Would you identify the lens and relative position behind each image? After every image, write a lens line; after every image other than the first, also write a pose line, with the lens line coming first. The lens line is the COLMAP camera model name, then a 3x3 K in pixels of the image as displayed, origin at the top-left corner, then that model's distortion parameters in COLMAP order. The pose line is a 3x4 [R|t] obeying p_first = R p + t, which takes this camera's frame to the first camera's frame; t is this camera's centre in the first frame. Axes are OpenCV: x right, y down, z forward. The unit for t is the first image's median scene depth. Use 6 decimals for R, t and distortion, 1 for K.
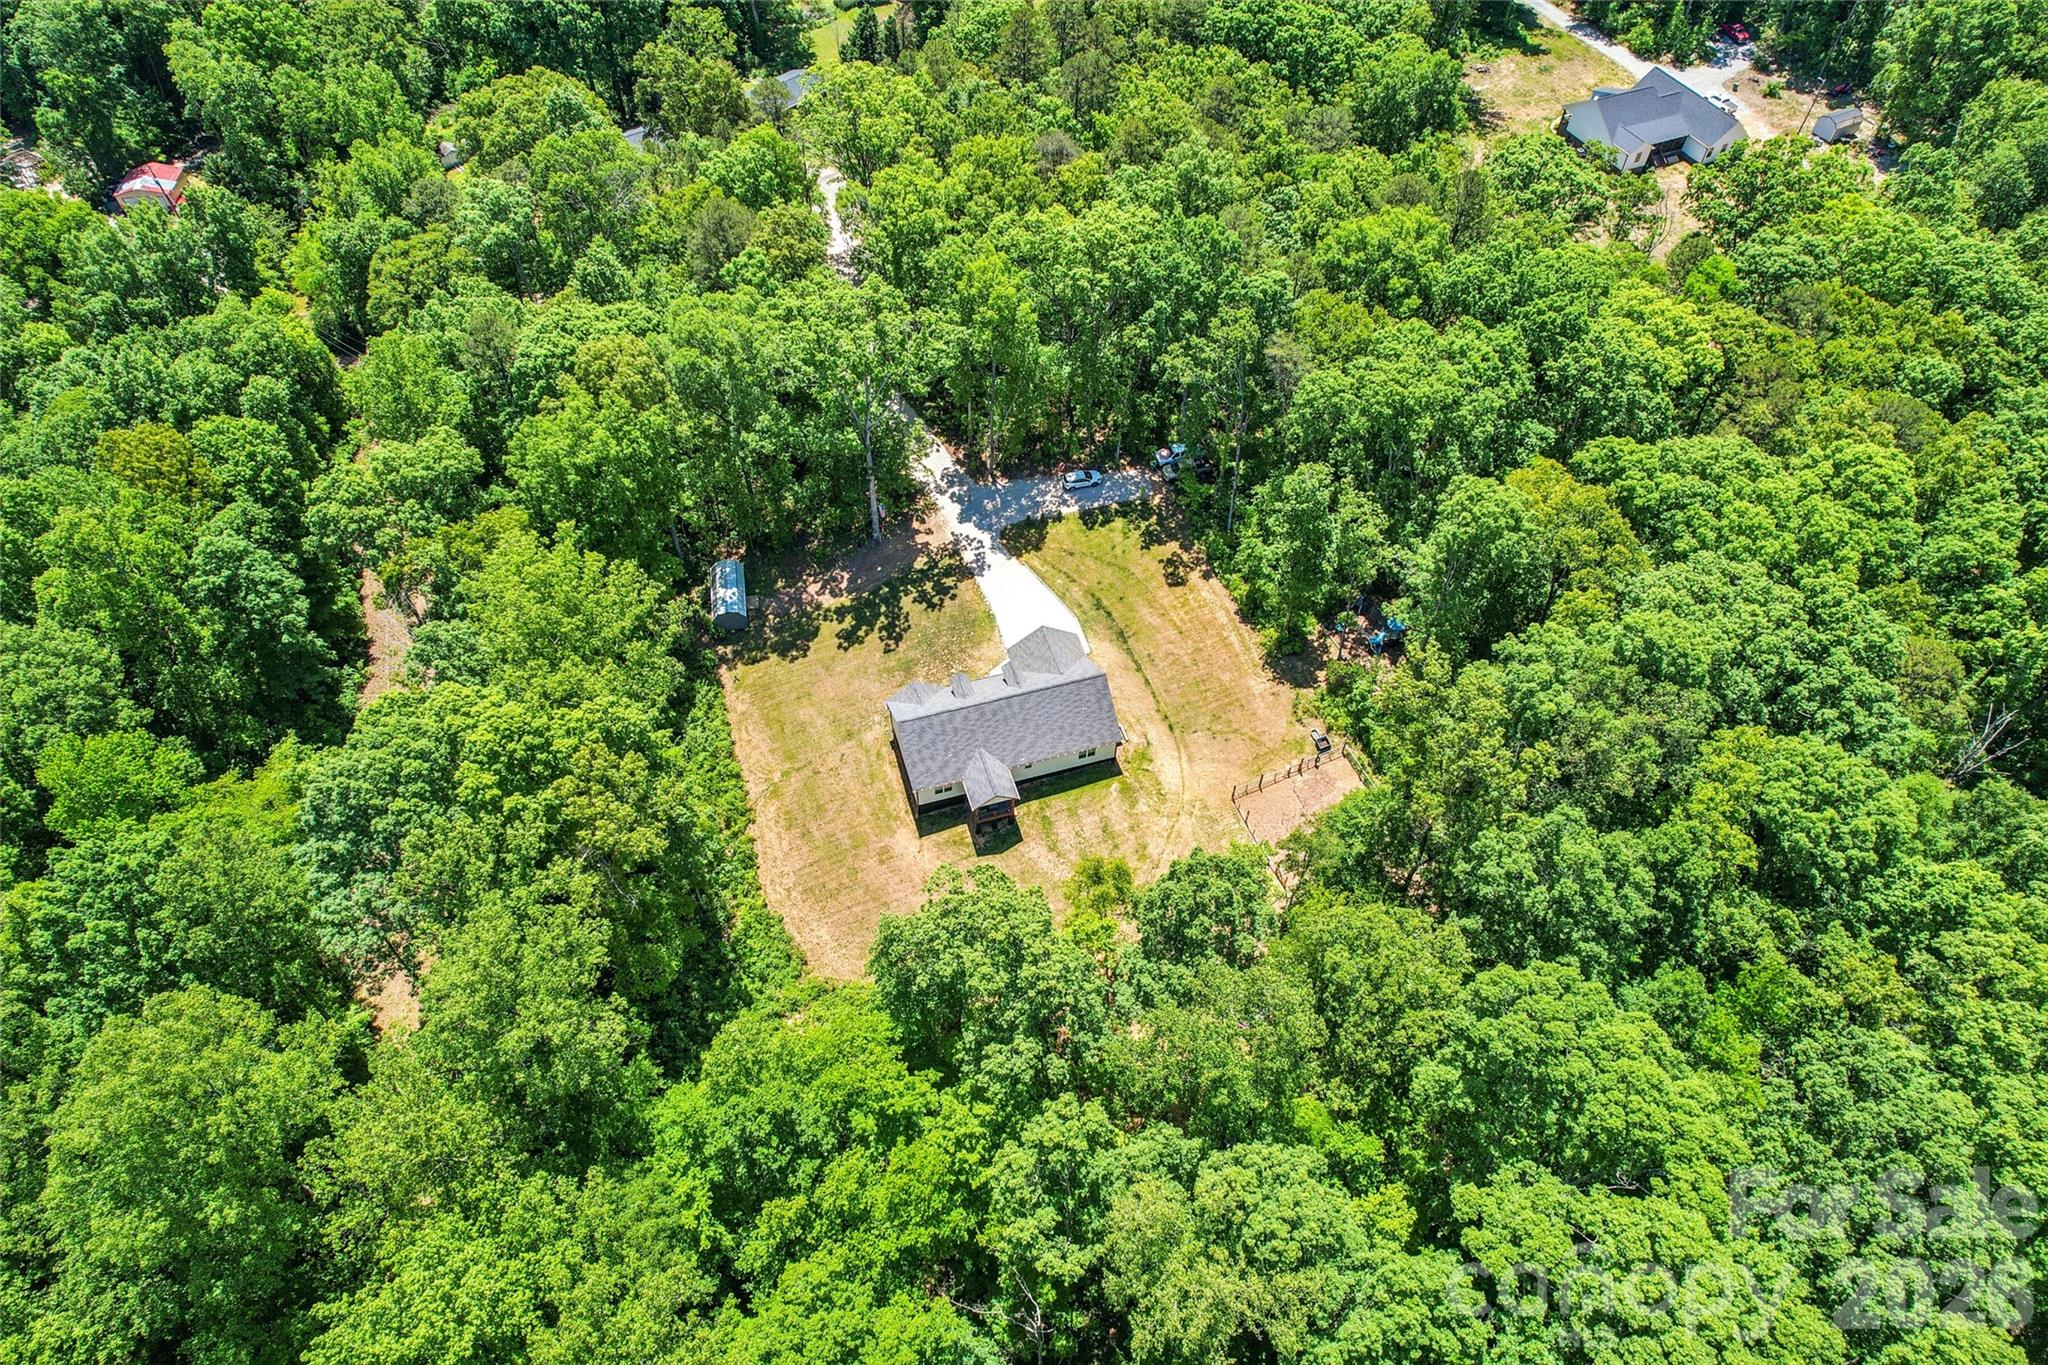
lens RADIAL K [[1303.9, 0, 1034.5], [0, 1303.9, 686.1], [0, 0, 1]] dist [-0.058033, 0.045819]
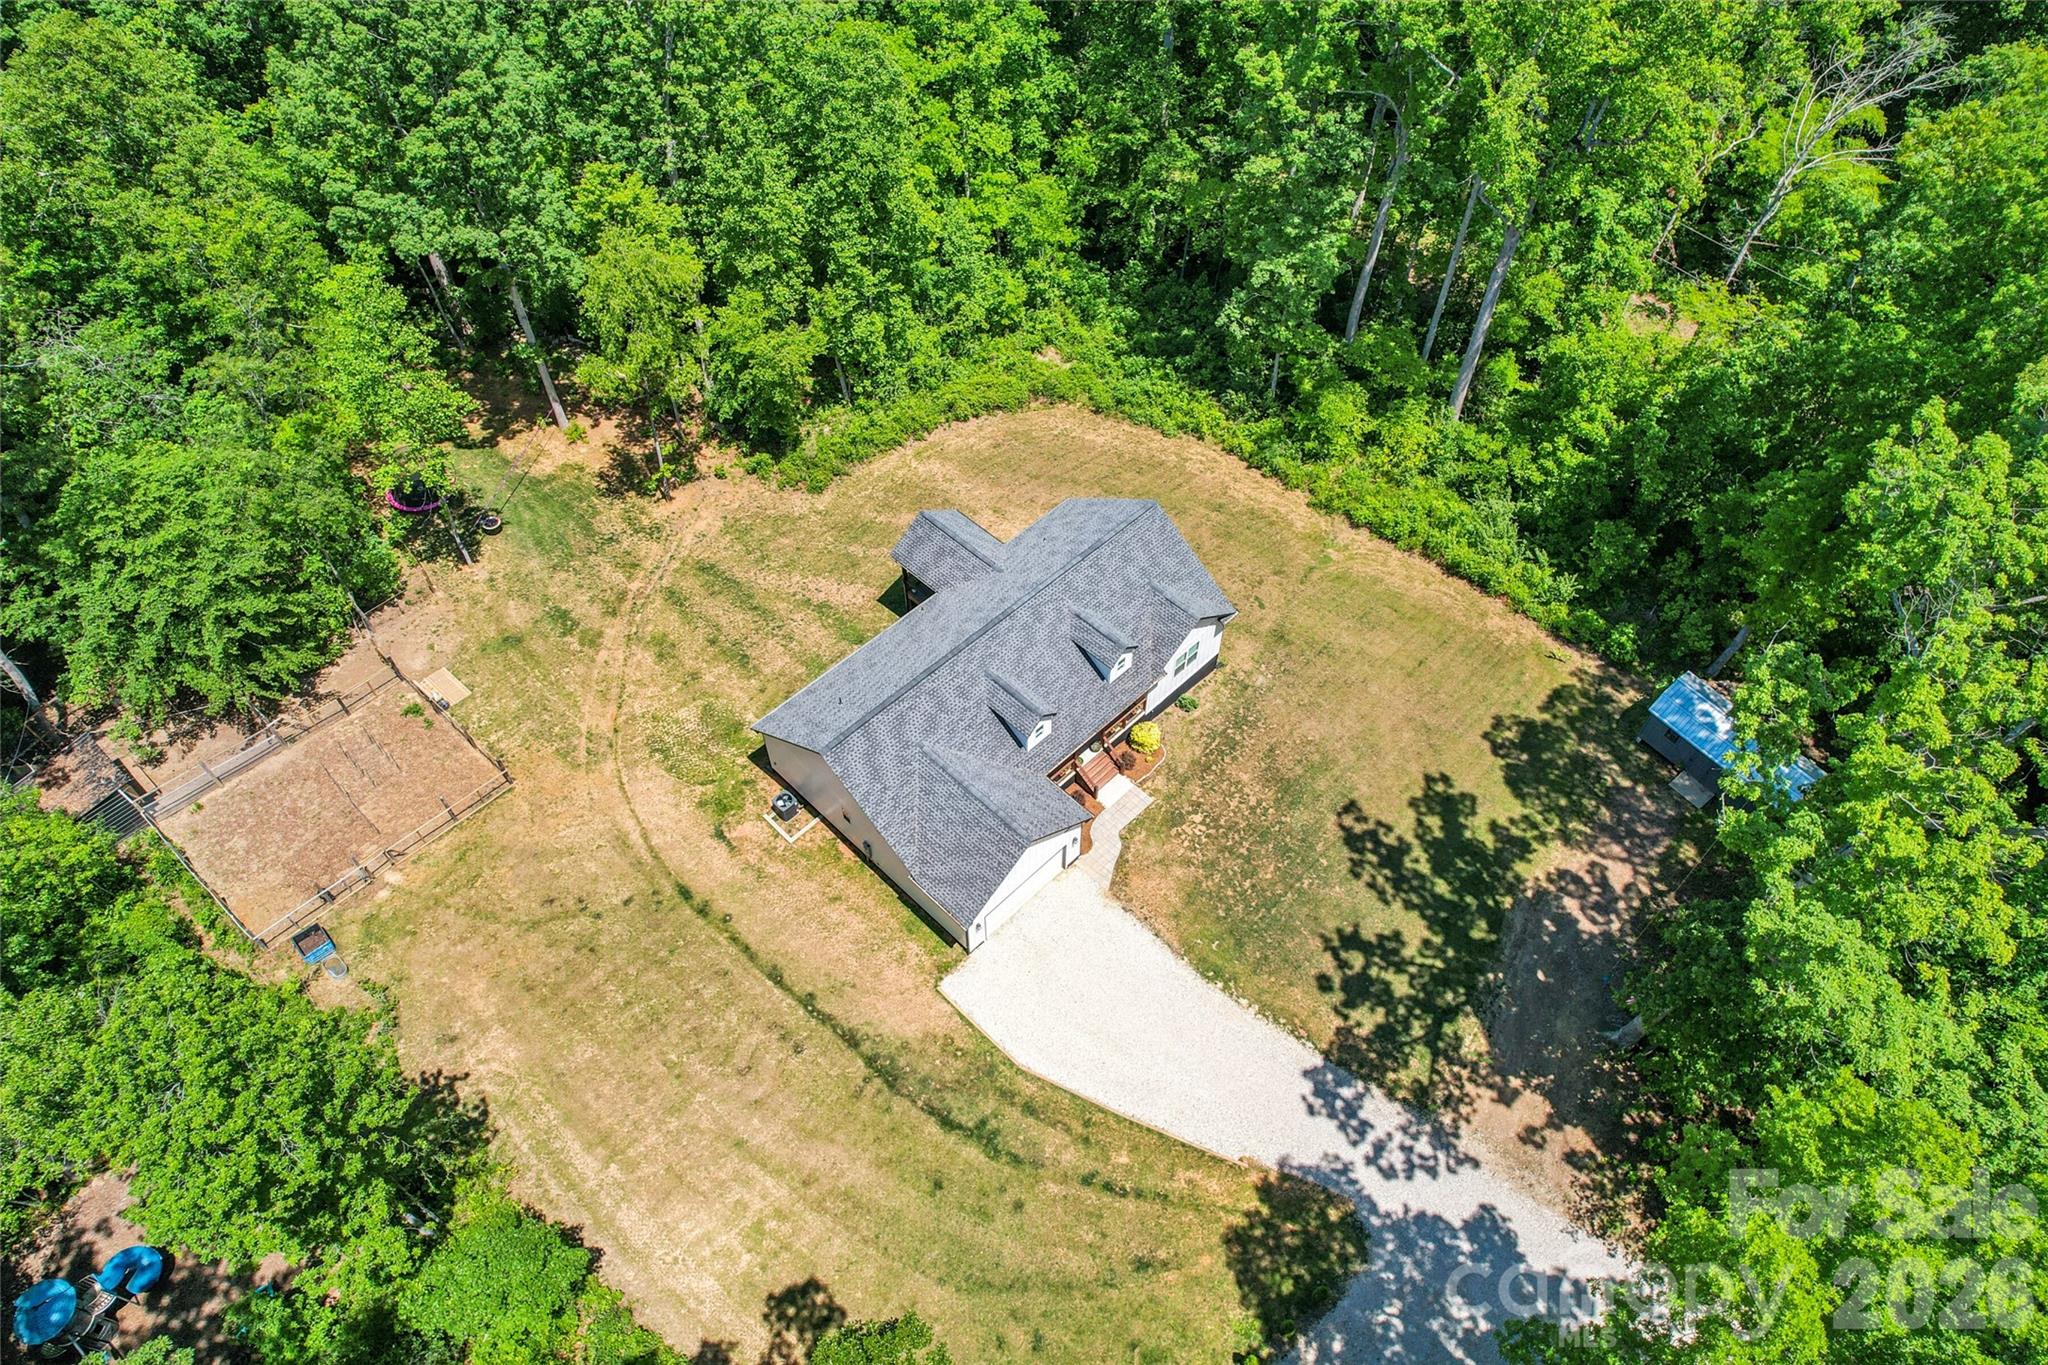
lens RADIAL K [[1303.9, 0, 1029.9], [0, 1303.9, 685.9], [0, 0, 1]] dist [-0.058033, 0.045819]
pose [[-0.883893, 0.354036, -0.305602, 0.101522], [-0.382084, -0.169794, 0.908395, -0.367723], [0.269715, 0.919690, 0.285351, 0.776493]]
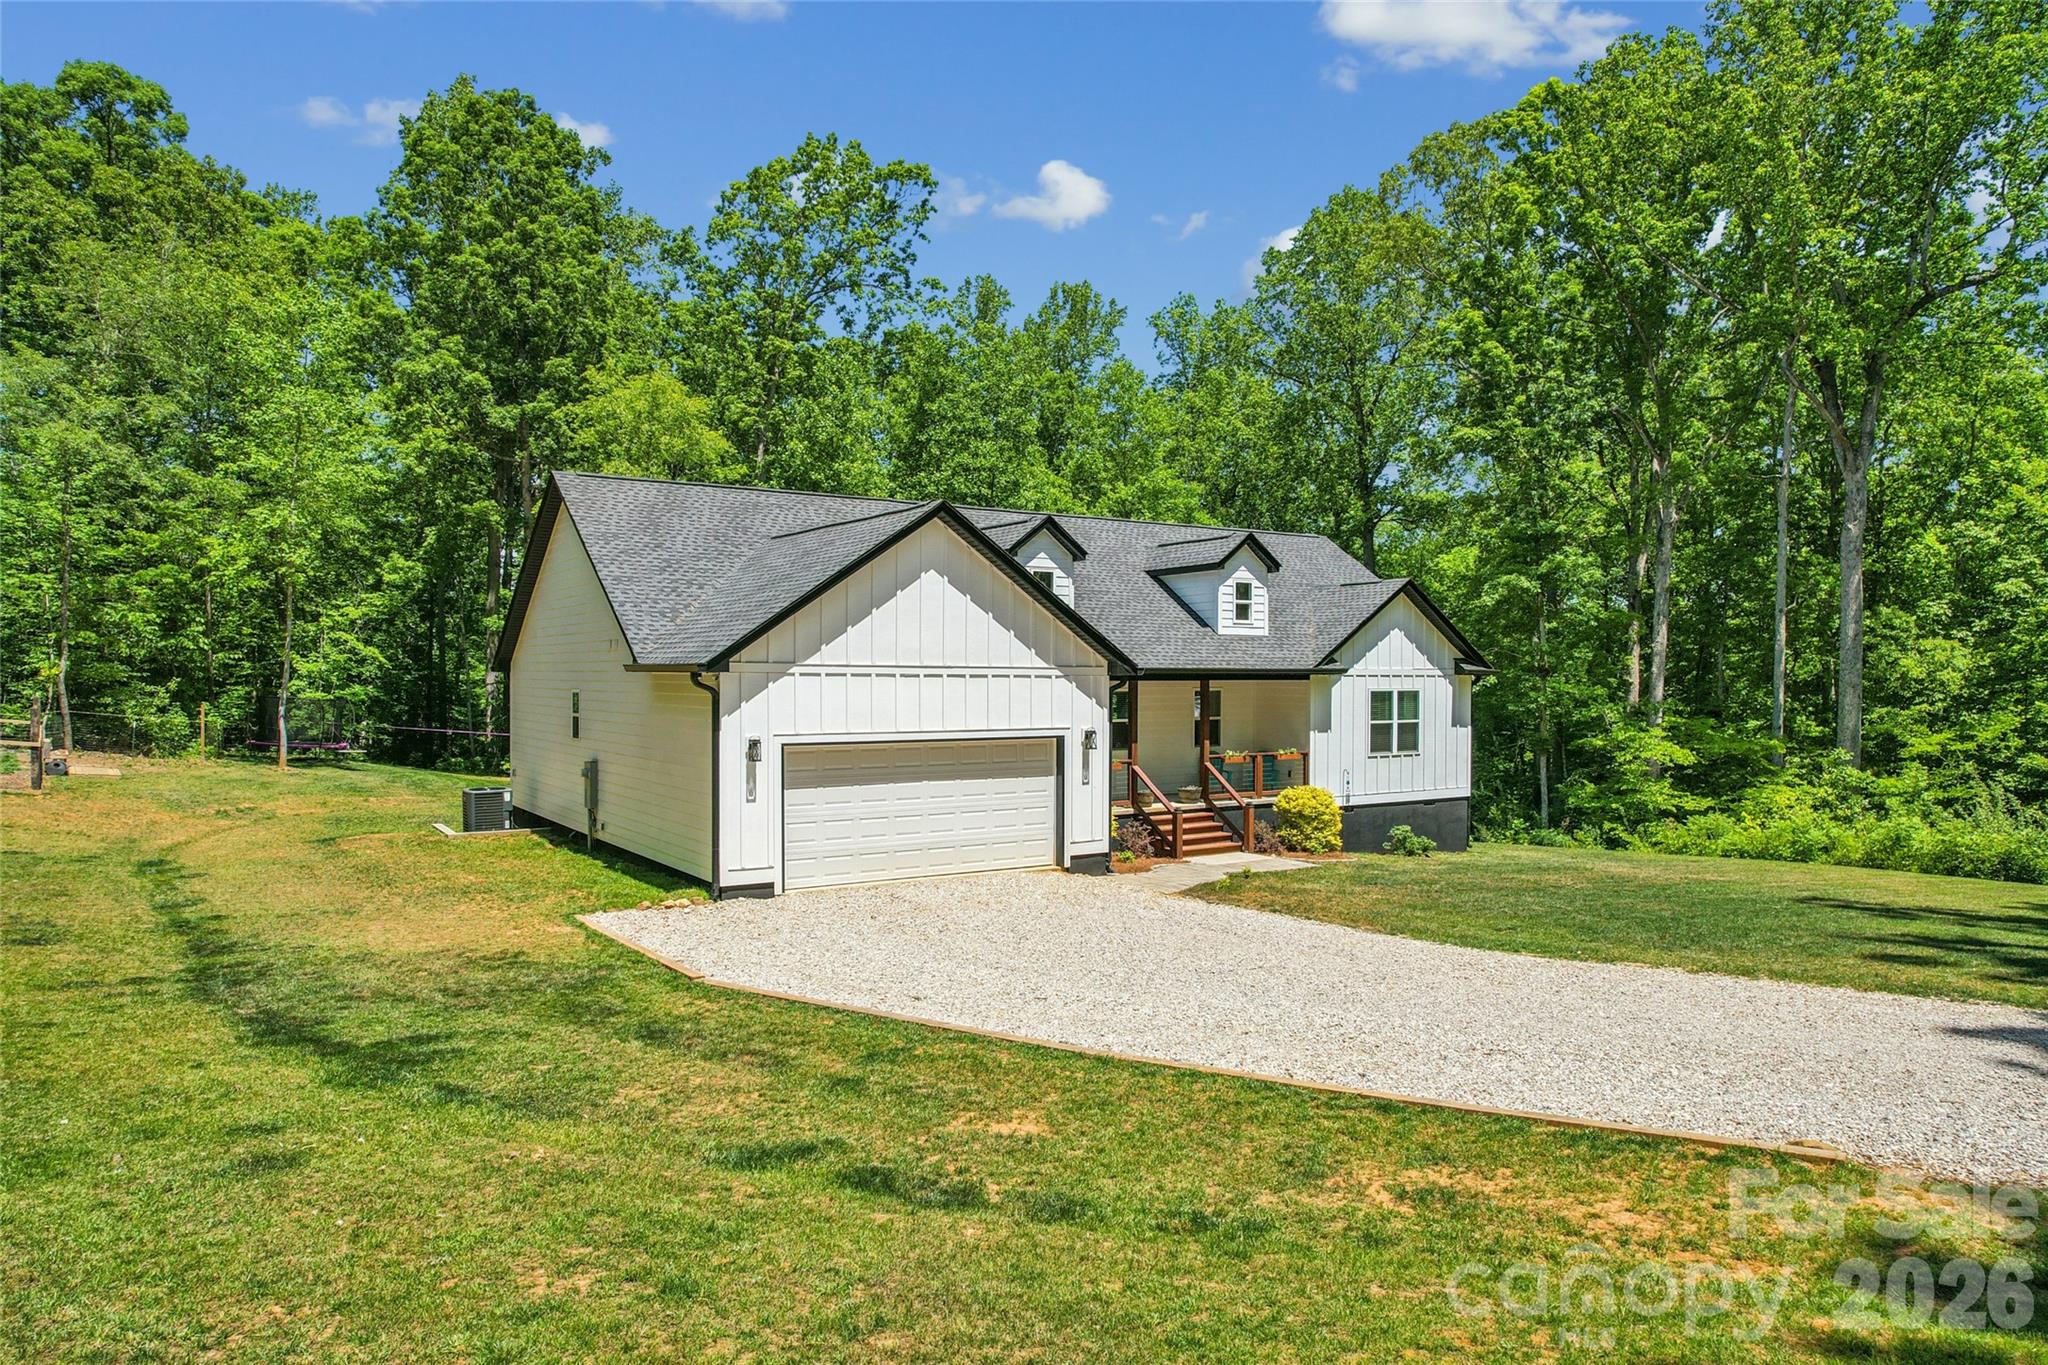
lens RADIAL K [[1303.9, 0, 1035.0], [0, 1303.9, 683.9], [0, 0, 1]] dist [-0.058033, 0.045819]
pose [[-0.958861, -0.026808, -0.282608, 0.033740], [-0.239733, 0.609632, 0.755564, -0.137189], [0.152032, 0.792231, -0.590979, 1.019607]]
